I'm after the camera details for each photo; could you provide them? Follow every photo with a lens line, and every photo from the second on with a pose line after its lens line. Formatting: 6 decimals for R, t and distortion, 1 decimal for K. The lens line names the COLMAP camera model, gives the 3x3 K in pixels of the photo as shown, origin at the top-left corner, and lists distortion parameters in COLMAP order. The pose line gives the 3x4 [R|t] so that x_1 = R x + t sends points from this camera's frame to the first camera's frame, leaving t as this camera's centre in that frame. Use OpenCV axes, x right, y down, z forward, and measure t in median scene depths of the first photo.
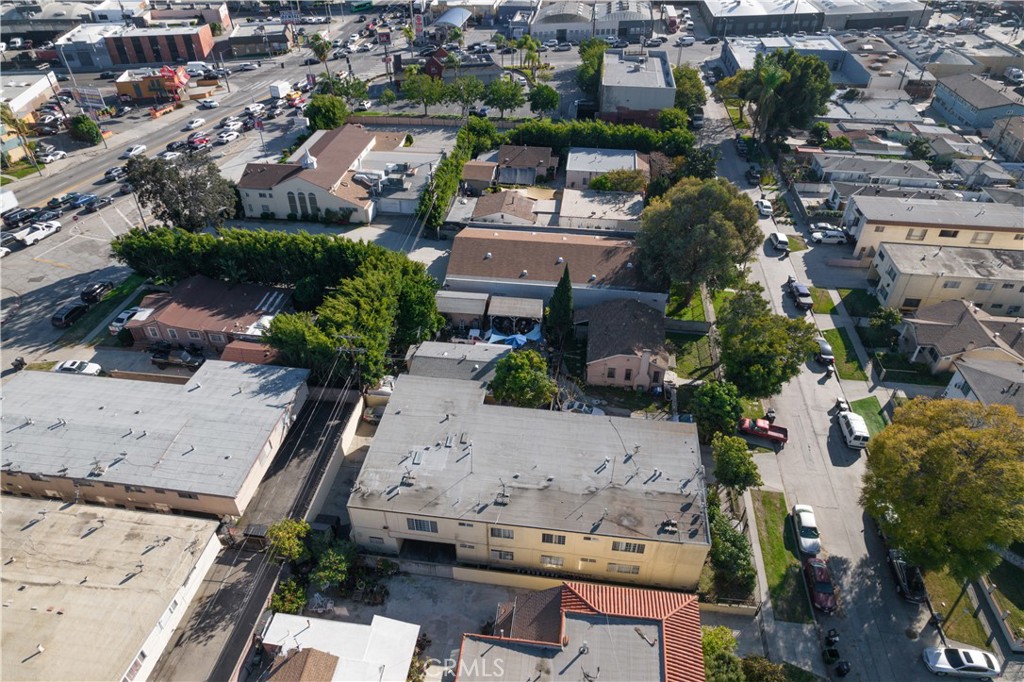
lens RADIAL K [[658.4, 0, 509.2], [0, 658.4, 343.6], [0, 0, 1]] dist [-0.088540, 0.082100]
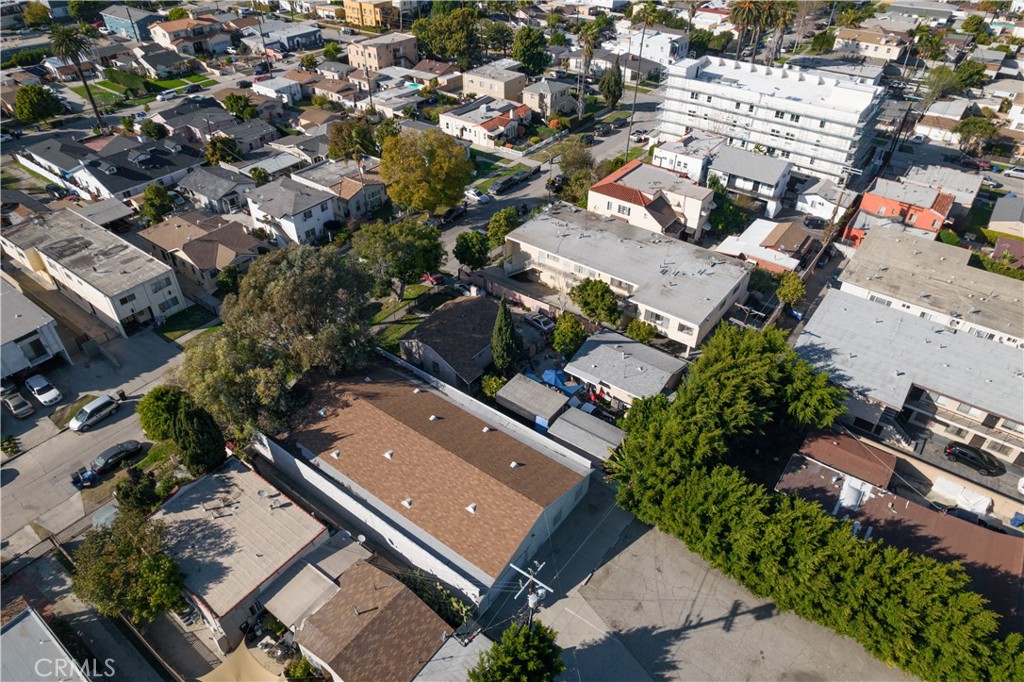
lens RADIAL K [[658.4, 0, 509.2], [0, 658.4, 343.6], [0, 0, 1]] dist [-0.088540, 0.082100]
pose [[-0.869542, -0.300918, 0.391593, -0.214692], [0.300712, 0.306367, 0.903167, -0.671483], [-0.391750, 0.903099, -0.175910, 0.885886]]
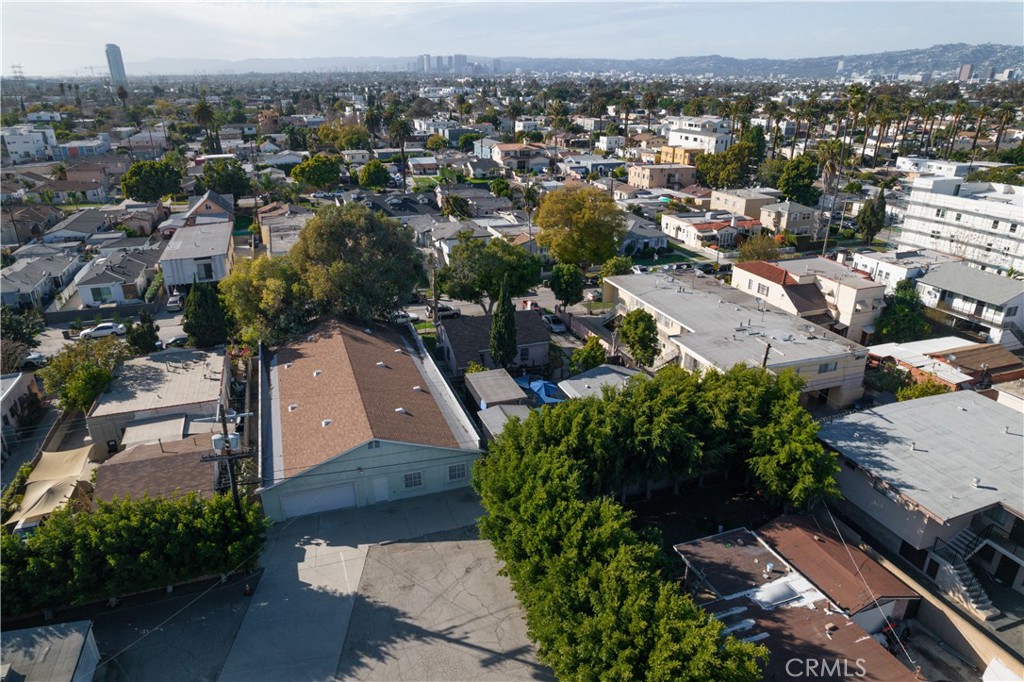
lens RADIAL K [[658.4, 0, 509.2], [0, 658.4, 343.6], [0, 0, 1]] dist [-0.088540, 0.082100]
pose [[-0.452563, -0.331369, 0.827877, -0.480583], [0.540241, 0.636736, 0.550188, -0.394074], [-0.709455, 0.696248, -0.109144, 0.837286]]
